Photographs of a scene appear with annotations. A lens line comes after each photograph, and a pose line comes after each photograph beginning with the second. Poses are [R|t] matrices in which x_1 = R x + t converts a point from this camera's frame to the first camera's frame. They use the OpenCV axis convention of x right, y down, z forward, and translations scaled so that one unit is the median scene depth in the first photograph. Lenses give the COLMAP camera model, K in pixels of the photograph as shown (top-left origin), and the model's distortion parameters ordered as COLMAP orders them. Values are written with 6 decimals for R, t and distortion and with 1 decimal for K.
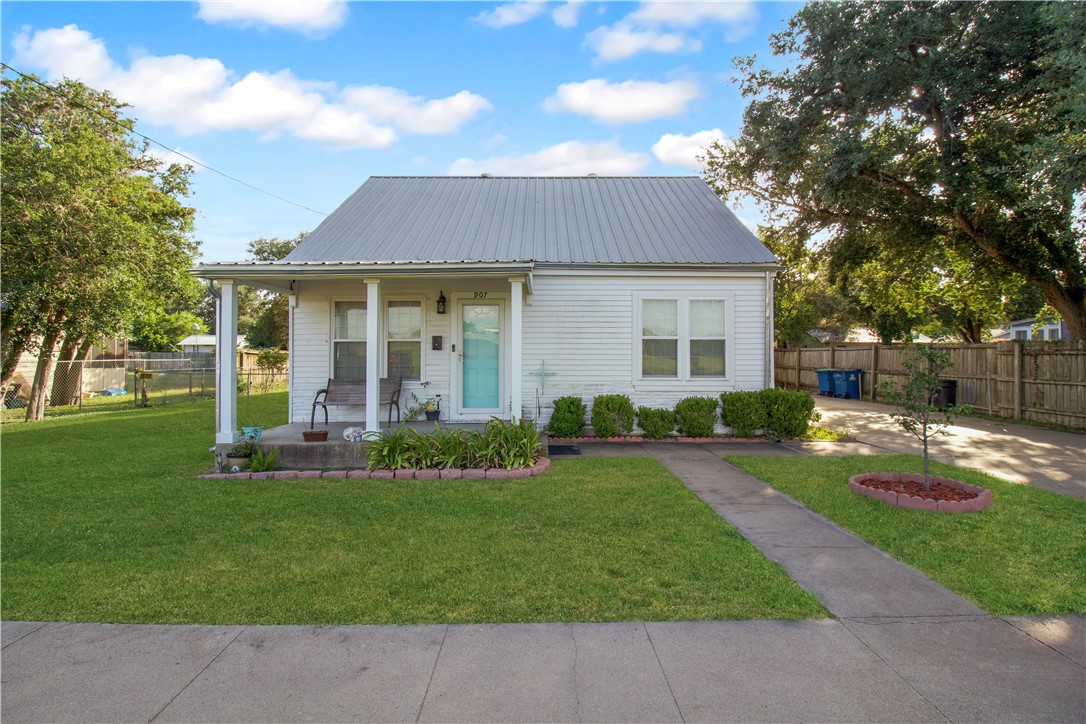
lens RADIAL K [[525.6, 0, 544.8], [0, 525.6, 358.5], [0, 0, 1]] dist [0.001371, -0.001781]
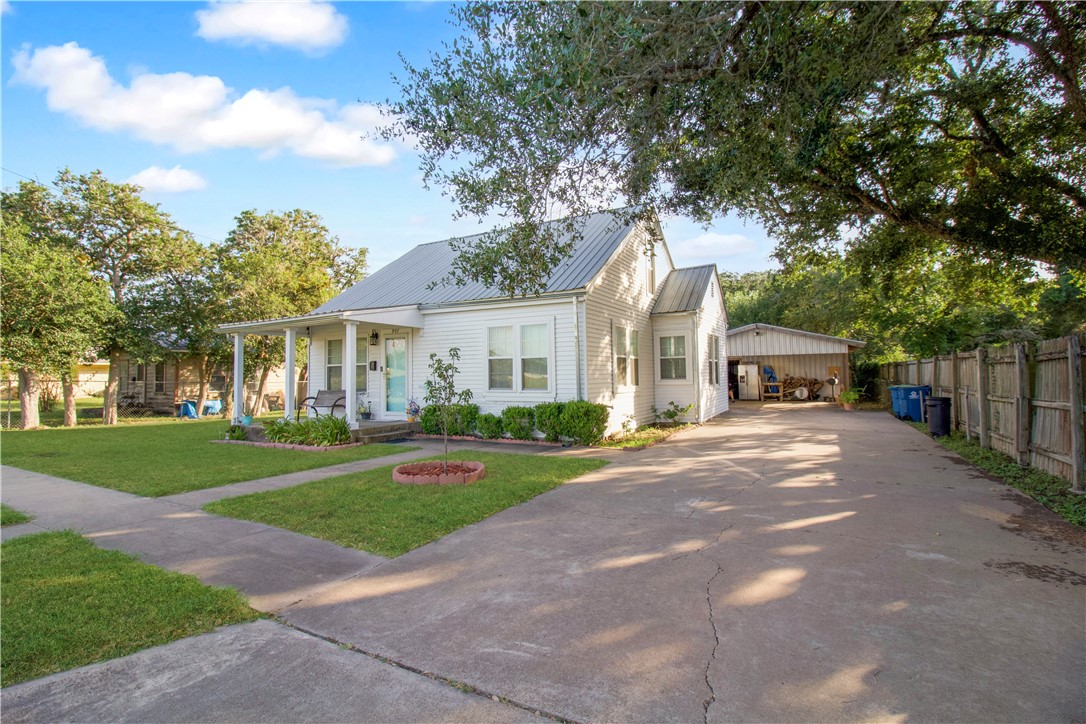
lens RADIAL K [[525.6, 0, 539.4], [0, 525.6, 361.9], [0, 0, 1]] dist [0.001371, -0.001781]
pose [[0.857979, -0.025584, -0.513047, 0.935669], [0.008371, 0.999323, -0.035835, 0.015573], [0.513616, 0.026451, 0.857612, -0.013246]]
